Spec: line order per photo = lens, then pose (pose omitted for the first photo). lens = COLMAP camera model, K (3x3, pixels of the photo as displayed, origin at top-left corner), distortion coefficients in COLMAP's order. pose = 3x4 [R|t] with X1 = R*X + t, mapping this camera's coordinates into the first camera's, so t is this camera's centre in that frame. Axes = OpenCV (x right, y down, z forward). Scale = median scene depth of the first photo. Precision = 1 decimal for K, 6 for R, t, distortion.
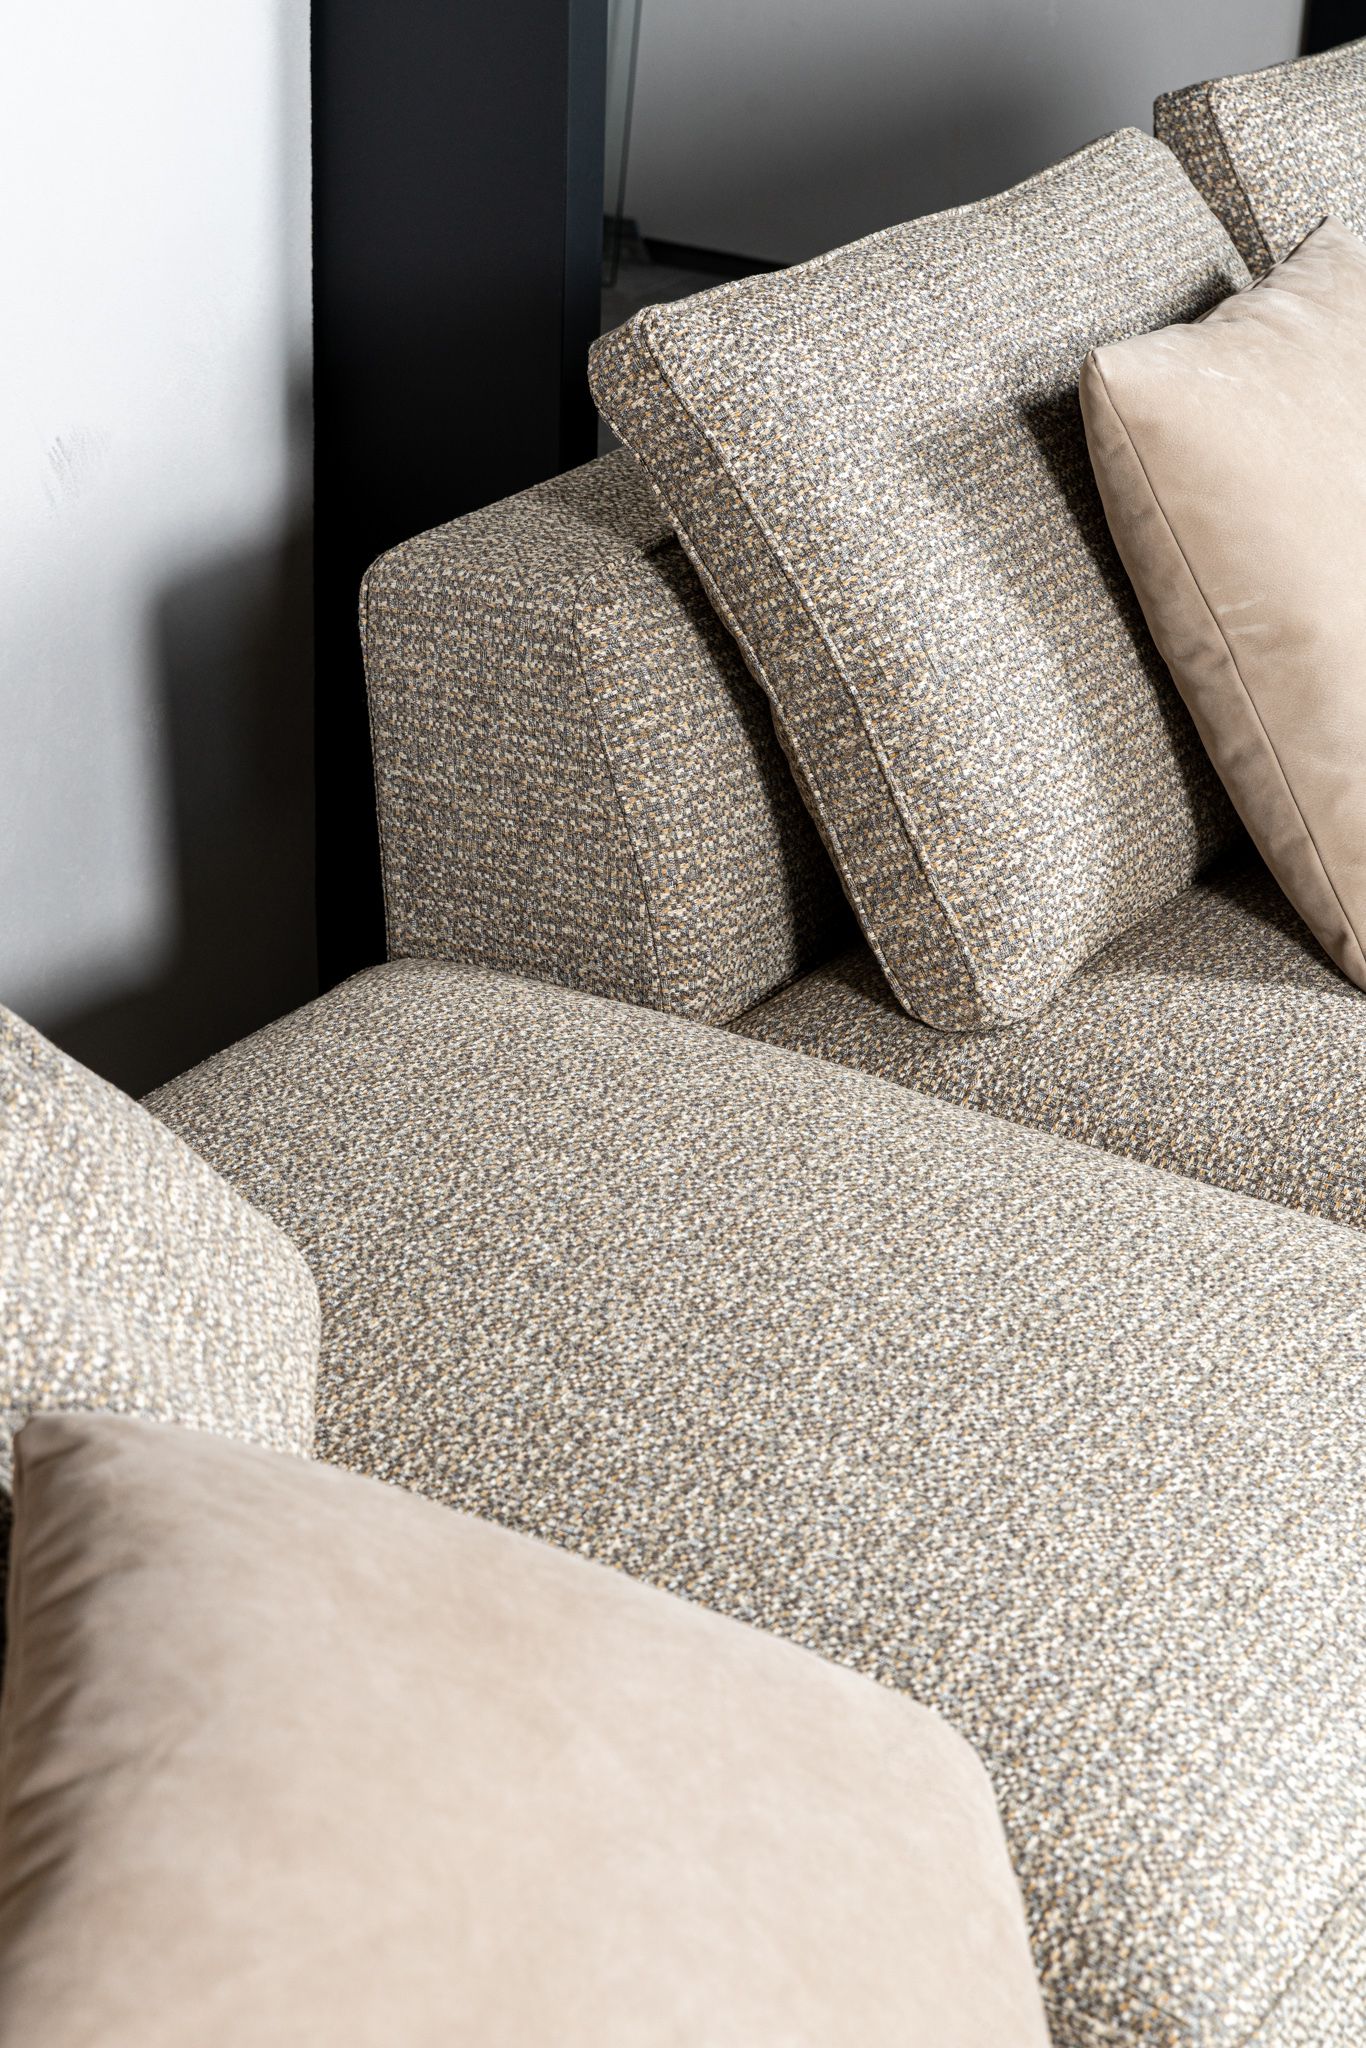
lens RADIAL K [[3958.2, 0, 682.3], [0, 3958.2, 1076.8], [0, 0, 1]] dist [-0.017121, -0.004964]
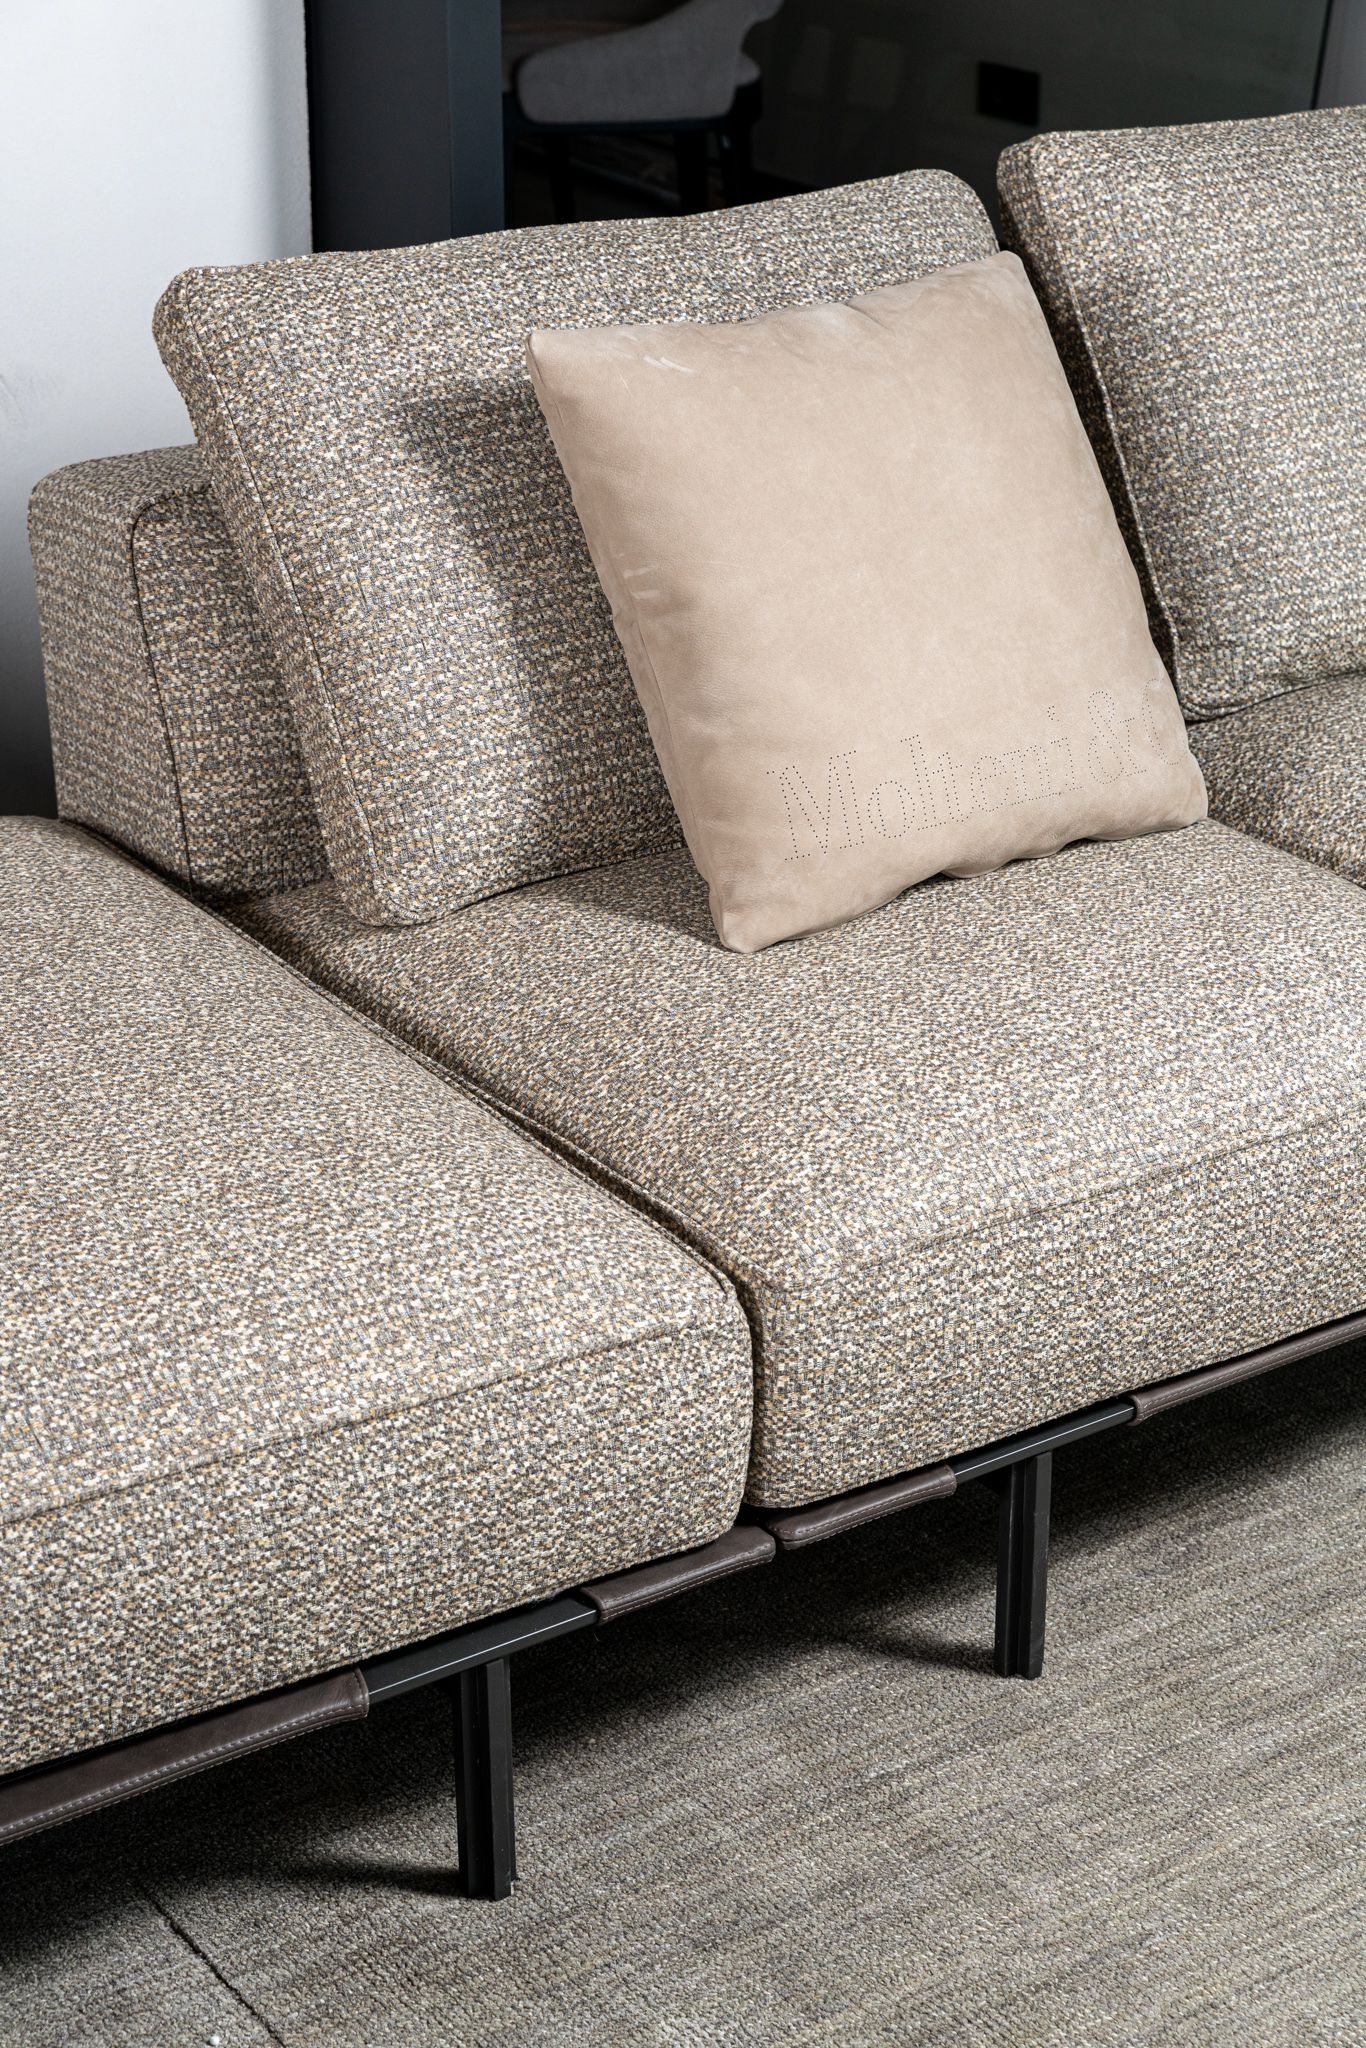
lens RADIAL K [[3830.0, 0, 678.4], [0, 3830.0, 1074.6], [0, 0, 1]] dist [-0.011890, -0.006497]
pose [[0.913238, 0.143518, -0.381312, 0.572282], [-0.155720, 0.987800, -0.001160, 0.018326], [0.376493, 0.060437, 0.924446, 0.029256]]
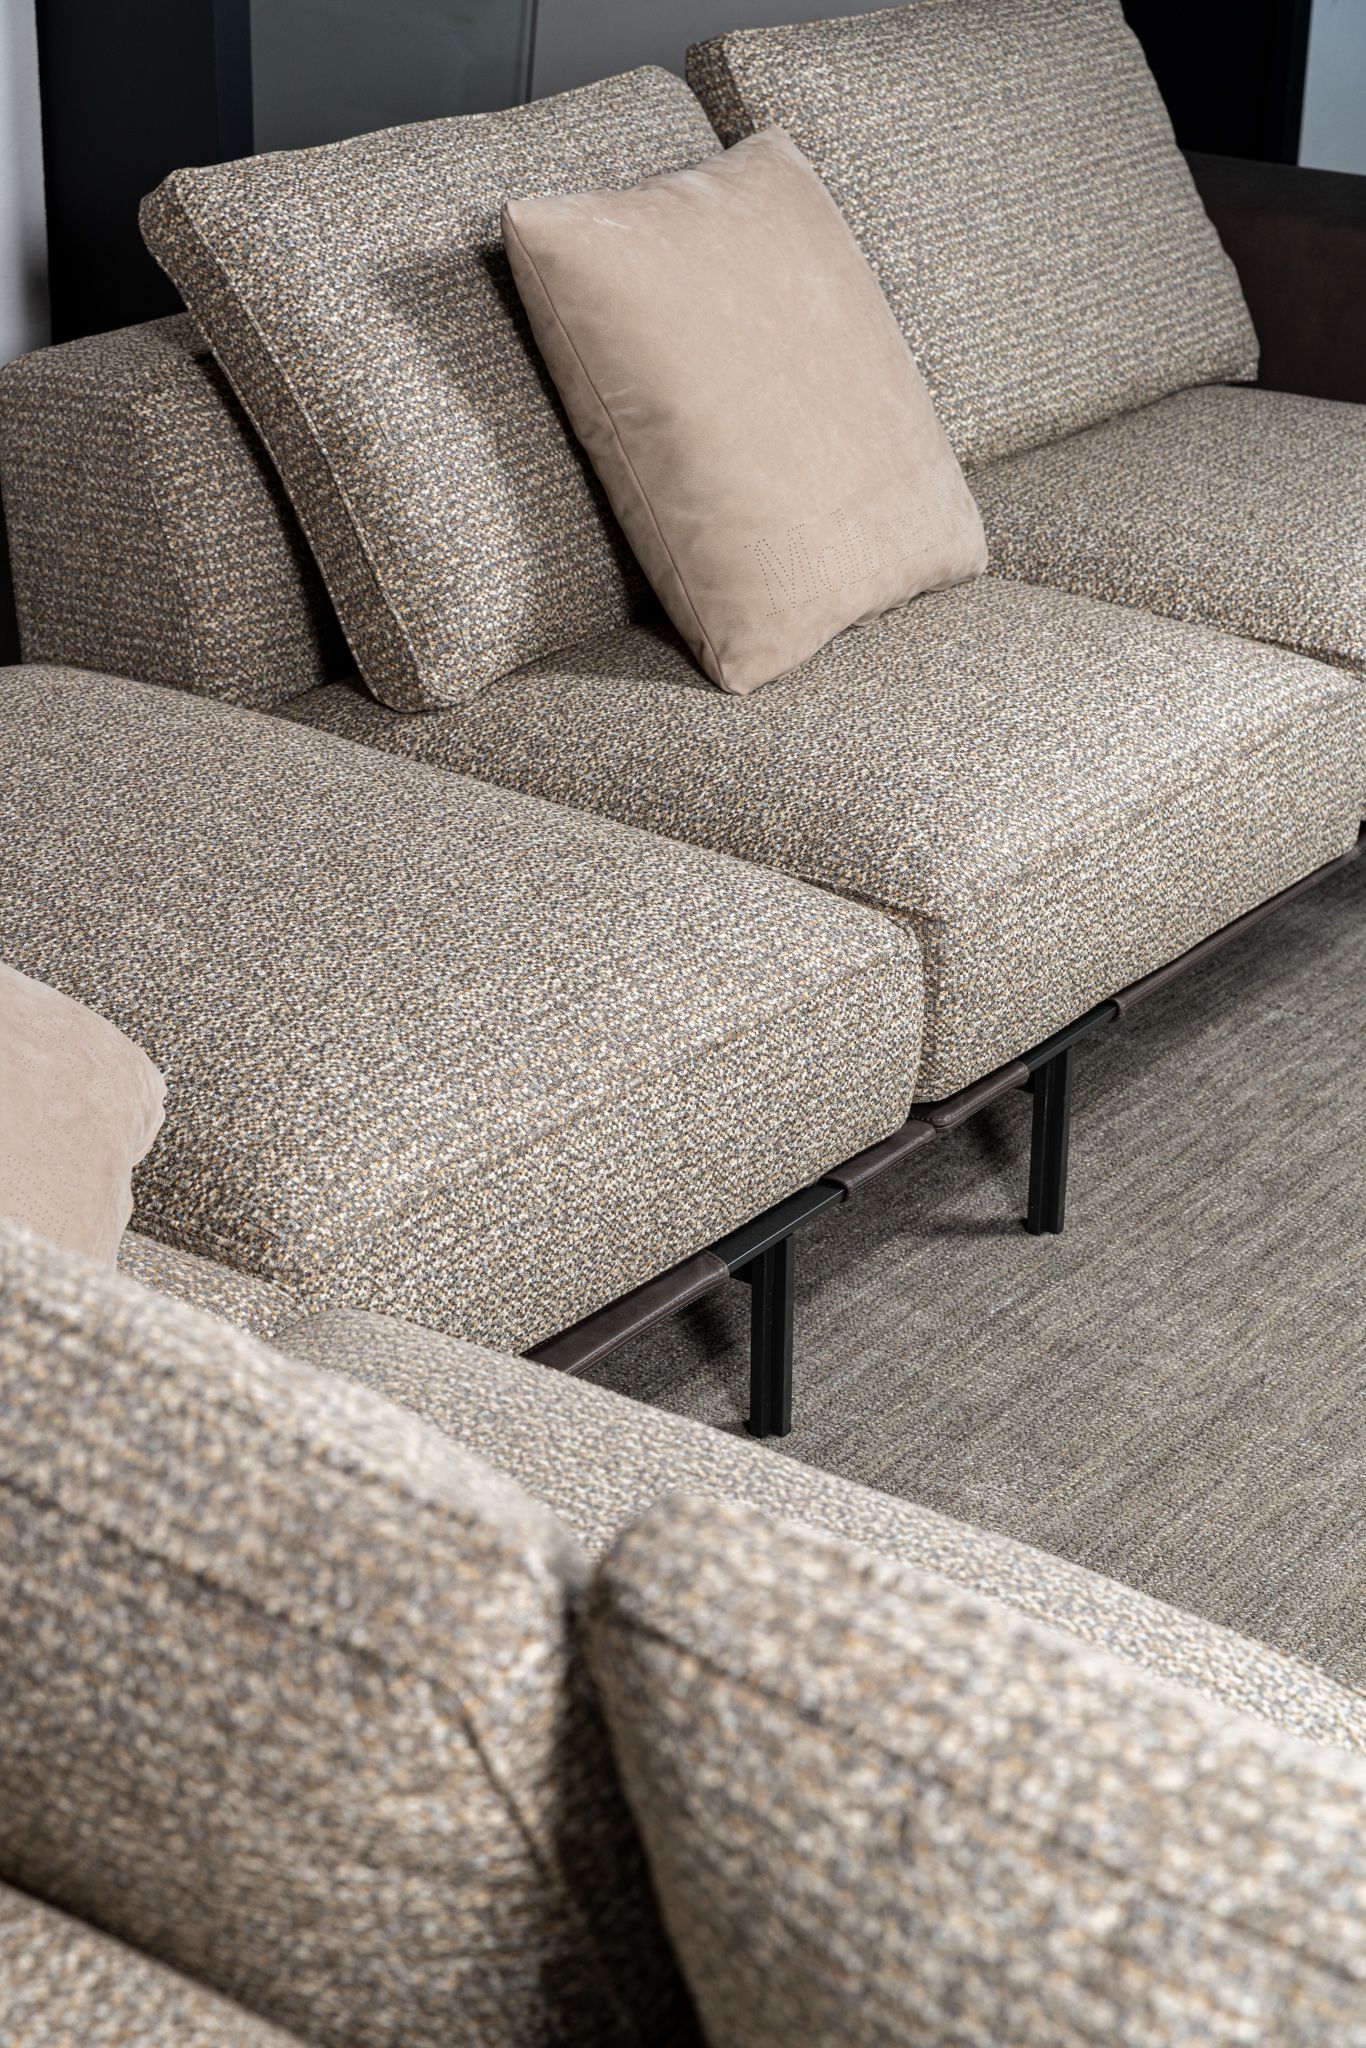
lens RADIAL K [[3830.0, 0, 678.4], [0, 3830.0, 1074.6], [0, 0, 1]] dist [-0.011890, -0.006497]
pose [[0.997709, 0.016096, -0.065709, 0.248131], [-0.017623, 0.999586, -0.022724, 0.139612], [0.065316, 0.023830, 0.997580, -0.283952]]
